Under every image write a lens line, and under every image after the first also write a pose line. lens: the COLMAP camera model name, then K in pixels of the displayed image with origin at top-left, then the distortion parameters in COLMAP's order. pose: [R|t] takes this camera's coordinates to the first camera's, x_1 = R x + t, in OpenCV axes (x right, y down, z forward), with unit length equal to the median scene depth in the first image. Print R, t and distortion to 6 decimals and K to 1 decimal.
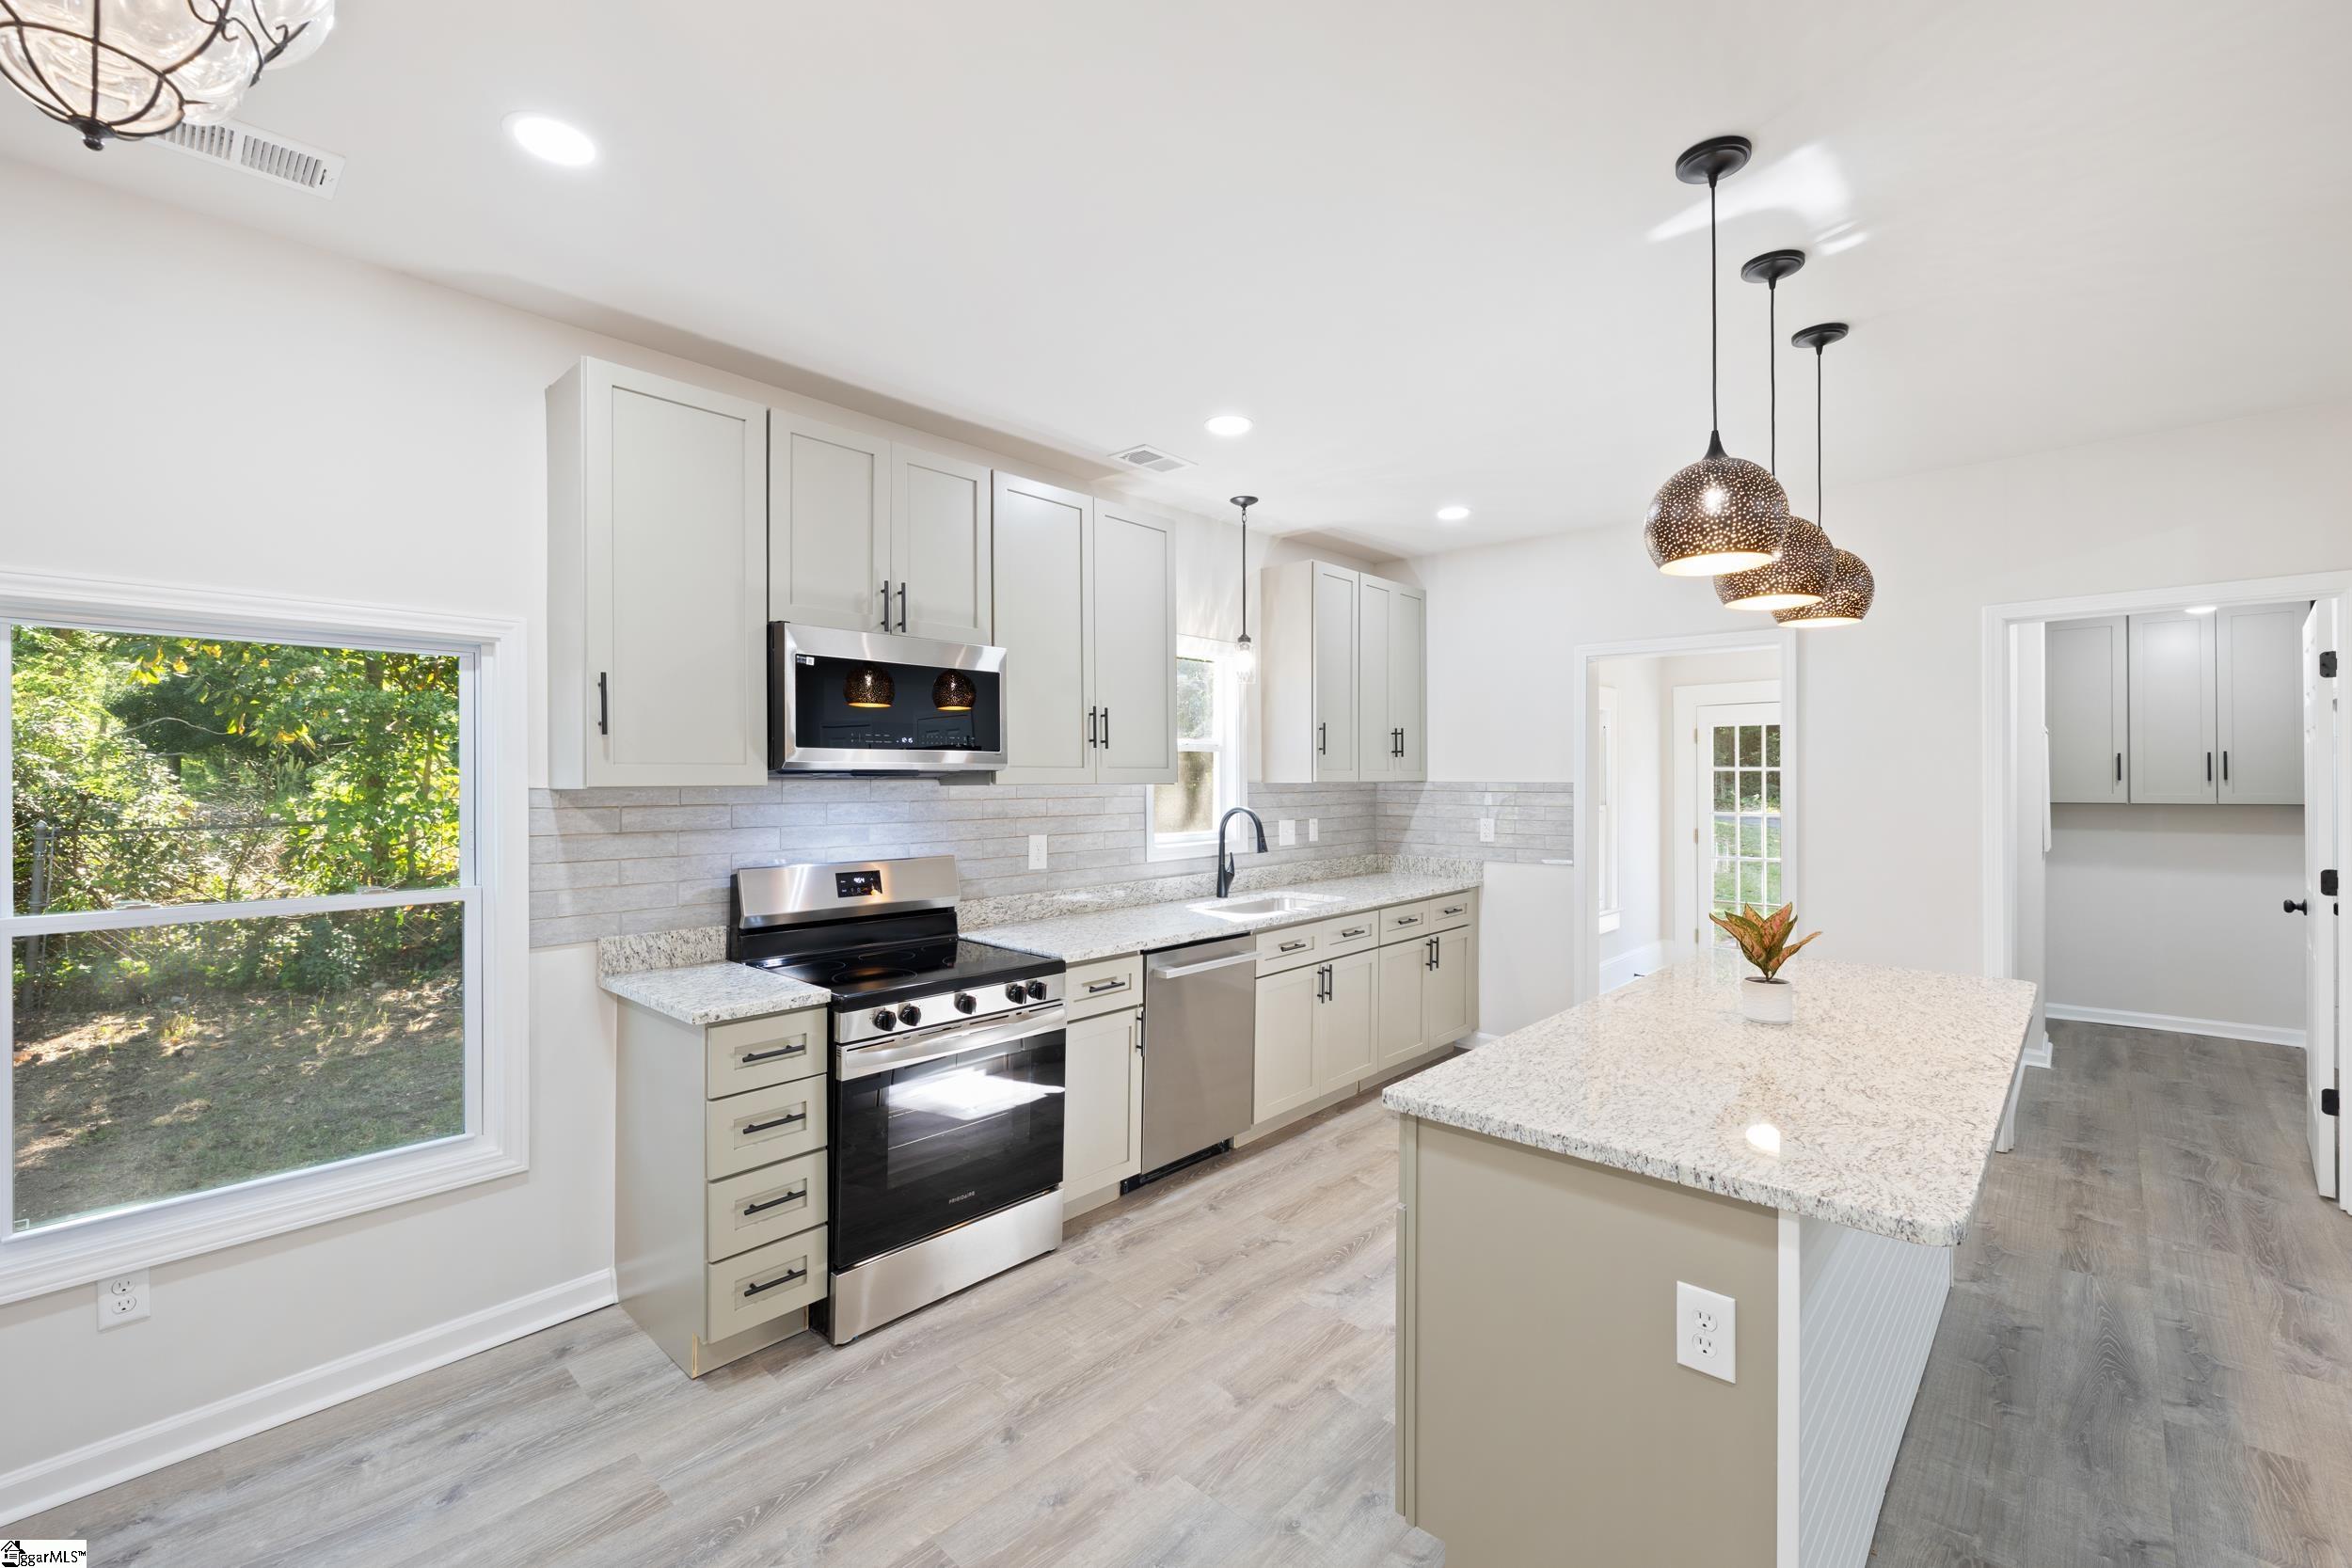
lens RADIAL K [[999.2, 0, 1176.8], [0, 999.2, 775.9], [0, 0, 1]] dist [-0.000735, 0.000121]
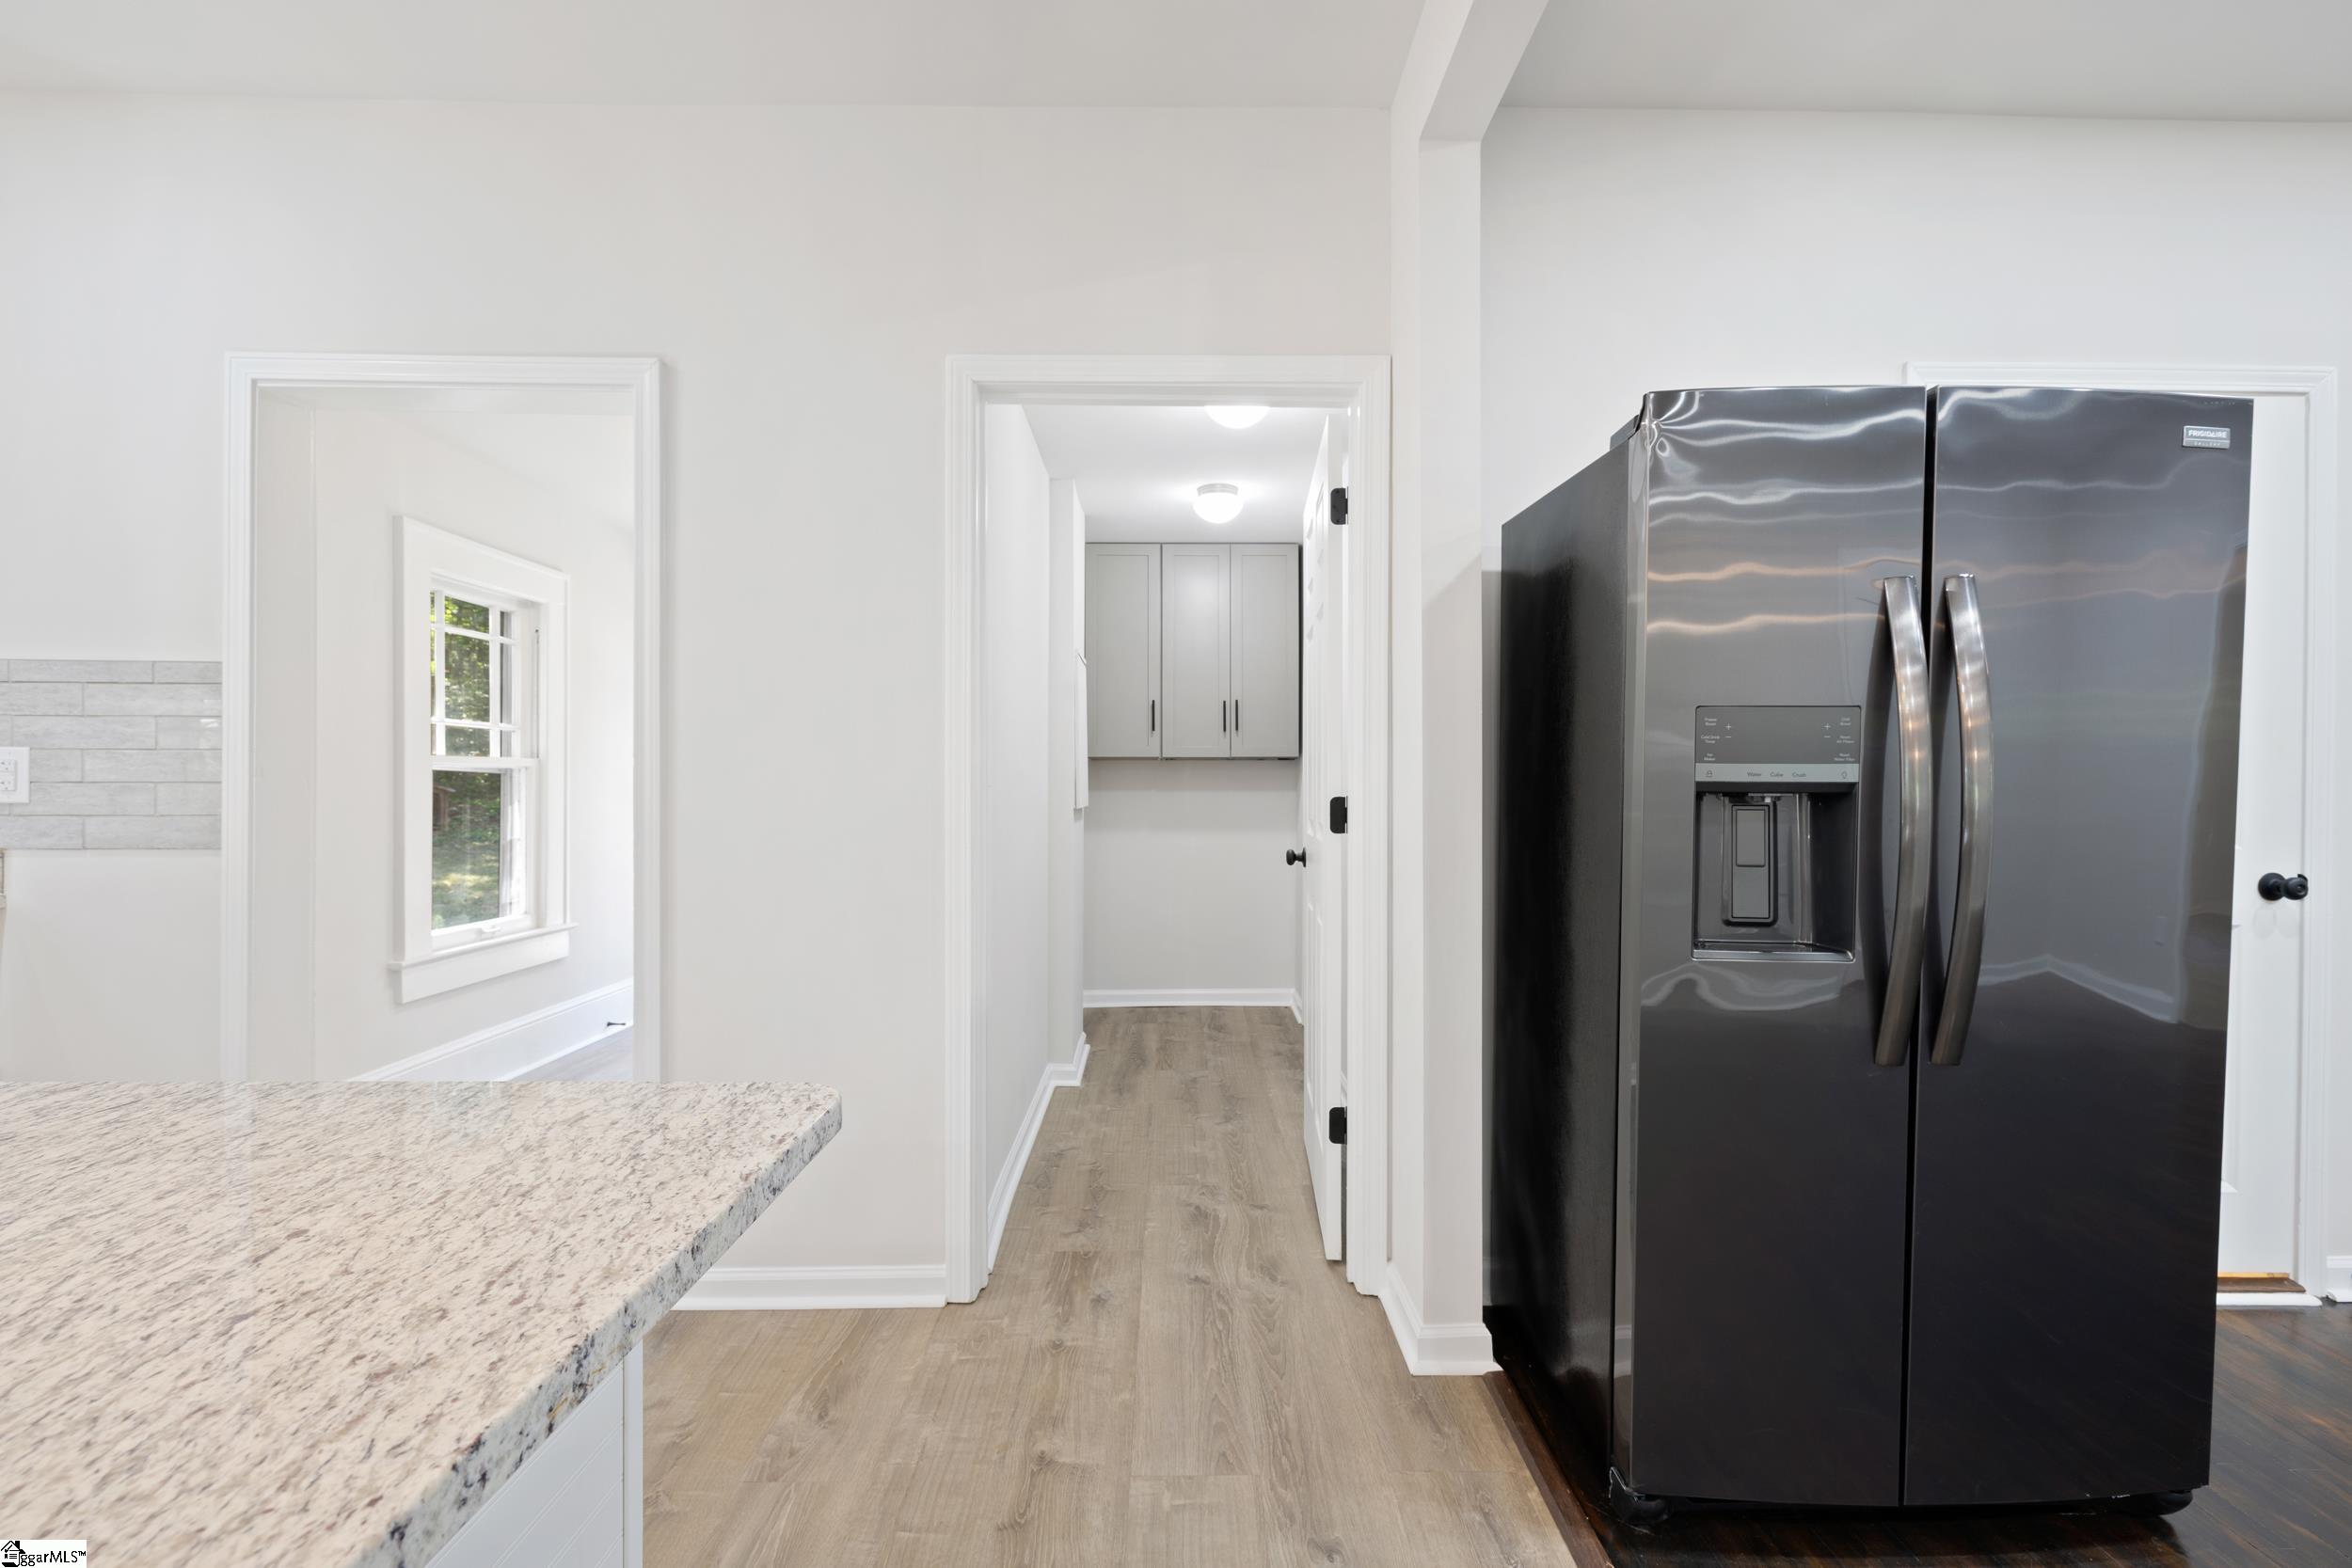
lens RADIAL K [[999.2, 0, 1181.6], [0, 999.2, 786.6], [0, 0, 1]] dist [-0.000735, 0.000121]
pose [[0.728009, 0.004232, 0.685554, 0.509053], [-0.005980, 0.999982, 0.000177, 0.075269], [-0.685541, -0.004229, 0.728021, 0.485373]]
